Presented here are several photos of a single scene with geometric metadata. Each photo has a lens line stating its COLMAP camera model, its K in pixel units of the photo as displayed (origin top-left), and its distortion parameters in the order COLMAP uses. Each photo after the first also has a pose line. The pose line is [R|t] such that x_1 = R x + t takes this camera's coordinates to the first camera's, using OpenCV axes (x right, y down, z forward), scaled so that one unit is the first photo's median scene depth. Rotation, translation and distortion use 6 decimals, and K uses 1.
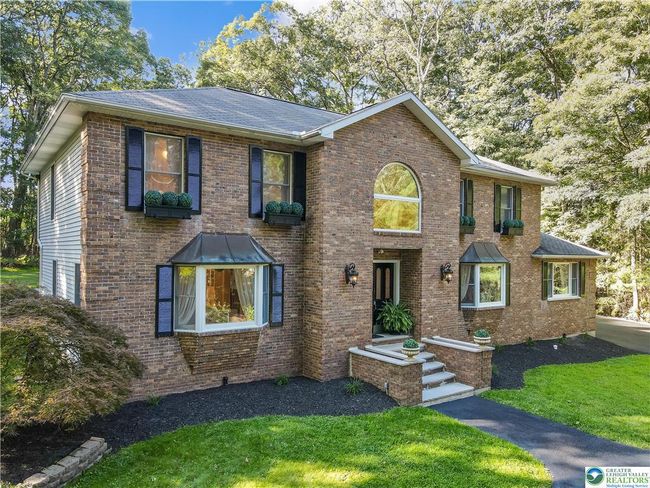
lens RADIAL K [[482.2, 0, 325.0], [0, 482.2, 244.0], [0, 0, 1]] dist [0.007429, 0.004927]
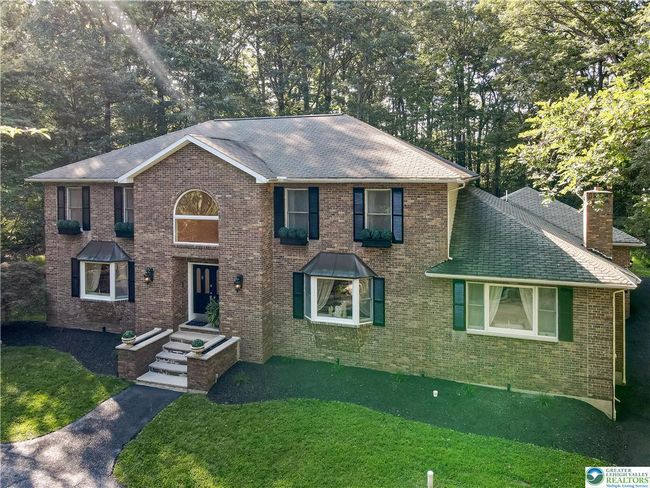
lens RADIAL K [[499.6, 0, 327.4], [0, 499.6, 189.7], [0, 0, 1]] dist [0.005834, -0.000412]
pose [[0.576868, 0.002720, -0.816833, 1.538928], [0.024179, 0.999499, 0.020403, -0.203539], [0.816480, -0.031520, 0.576513, 0.590747]]
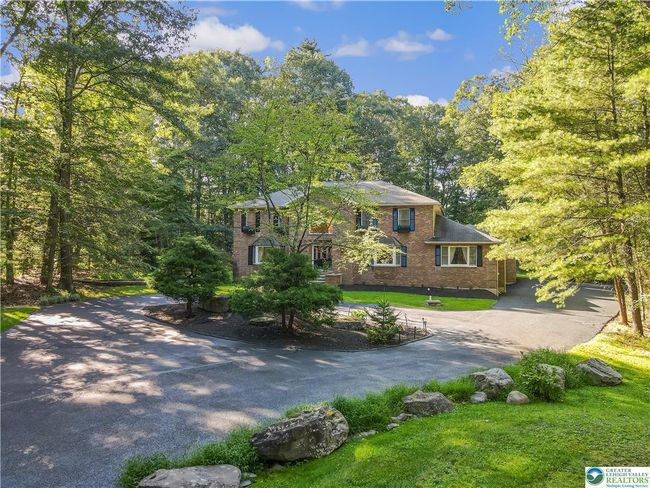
lens RADIAL K [[482.2, 0, 325.0], [0, 482.2, 244.0], [0, 0, 1]] dist [0.007429, 0.004927]
pose [[0.628950, -0.037884, -0.776522, 2.546391], [0.005922, 0.999017, -0.043942, 0.170341], [0.777423, 0.023039, 0.628556, -0.793511]]
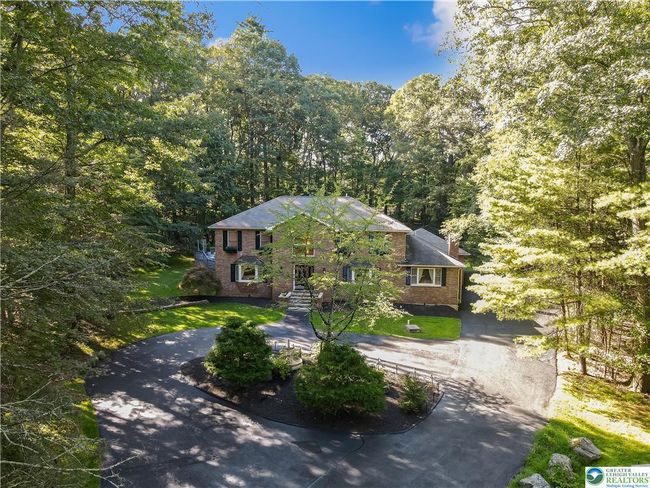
lens RADIAL K [[479.4, 0, 325.0], [0, 479.4, 244.0], [0, 0, 1]] dist [0.010054, 0.004478]
pose [[0.764585, 0.053181, -0.642325, 2.380030], [0.007631, 0.995773, 0.091528, -0.408606], [0.644478, -0.074882, 0.760948, -1.294675]]
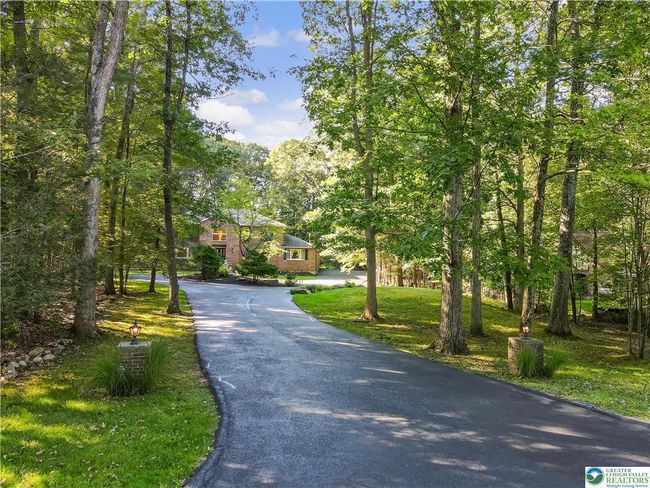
lens RADIAL K [[482.2, 0, 325.0], [0, 482.2, 244.0], [0, 0, 1]] dist [0.007429, 0.004927]
pose [[0.908108, -0.022730, -0.418120, 3.380142], [0.005293, 0.999069, -0.042816, 0.237515], [0.418704, 0.036669, 0.907382, -3.152425]]
